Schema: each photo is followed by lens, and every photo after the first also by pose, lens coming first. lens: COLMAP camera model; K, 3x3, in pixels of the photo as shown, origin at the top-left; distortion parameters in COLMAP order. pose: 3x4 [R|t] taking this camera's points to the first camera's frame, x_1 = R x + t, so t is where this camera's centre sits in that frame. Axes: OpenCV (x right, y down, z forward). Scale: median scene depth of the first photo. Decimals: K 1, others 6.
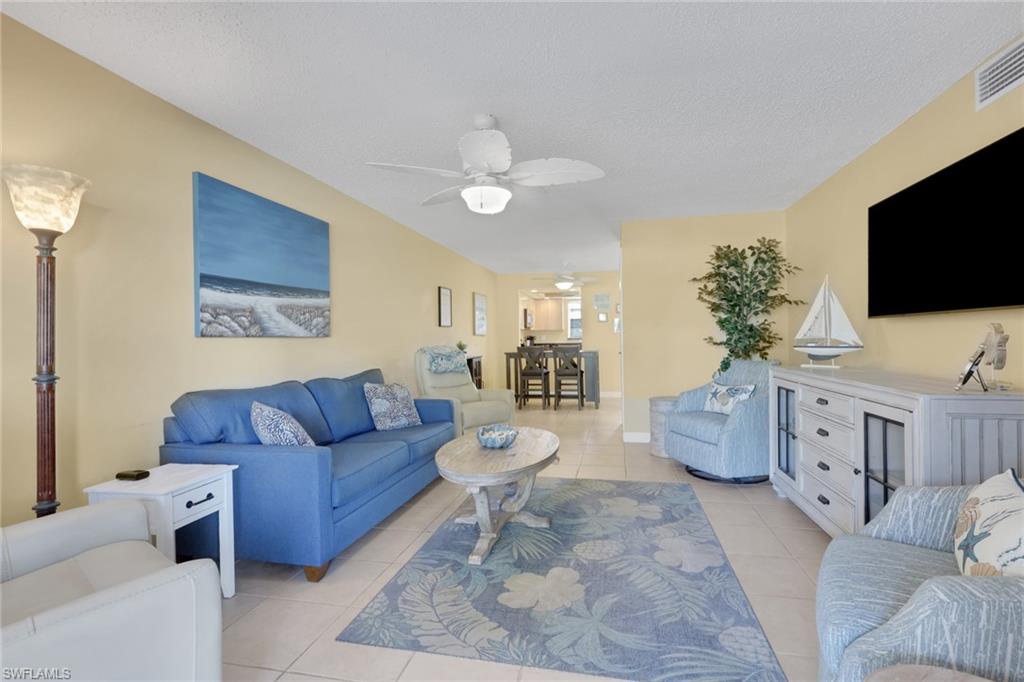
lens RADIAL K [[496.1, 0, 537.3], [0, 496.1, 340.1], [0, 0, 1]] dist [0.000470, 0.000001]
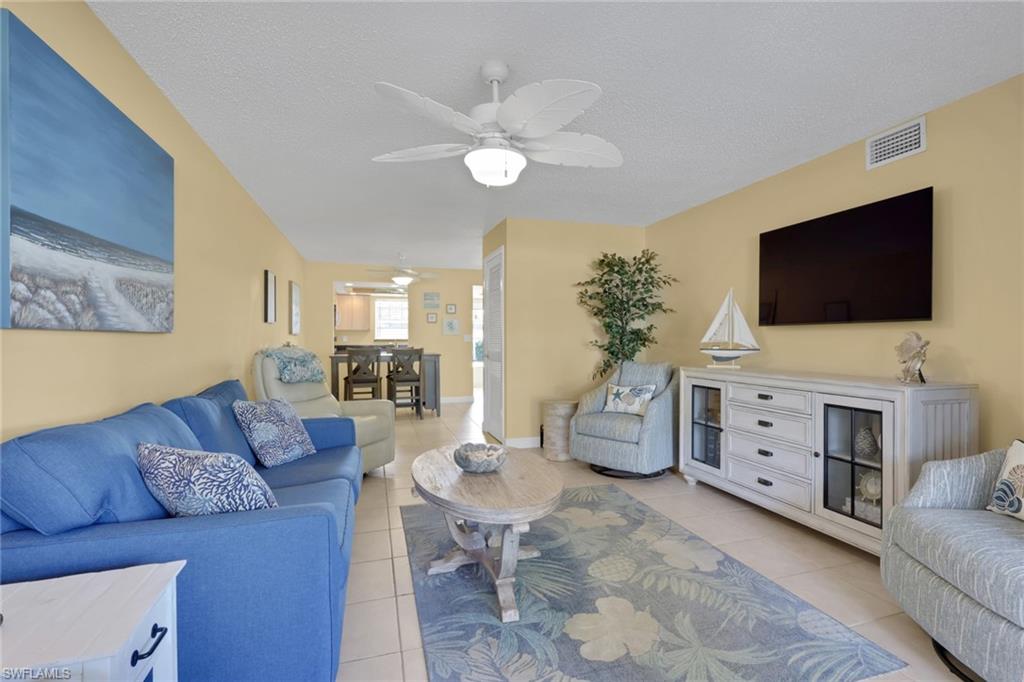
lens RADIAL K [[496.1, 0, 515.8], [0, 496.1, 340.9], [0, 0, 1]] dist [0.000470, 0.000001]
pose [[0.862985, 0.010738, 0.505115, -0.451066], [-0.008487, 0.999941, -0.006758, 0.005647], [-0.505158, 0.001545, 0.863026, 0.263612]]
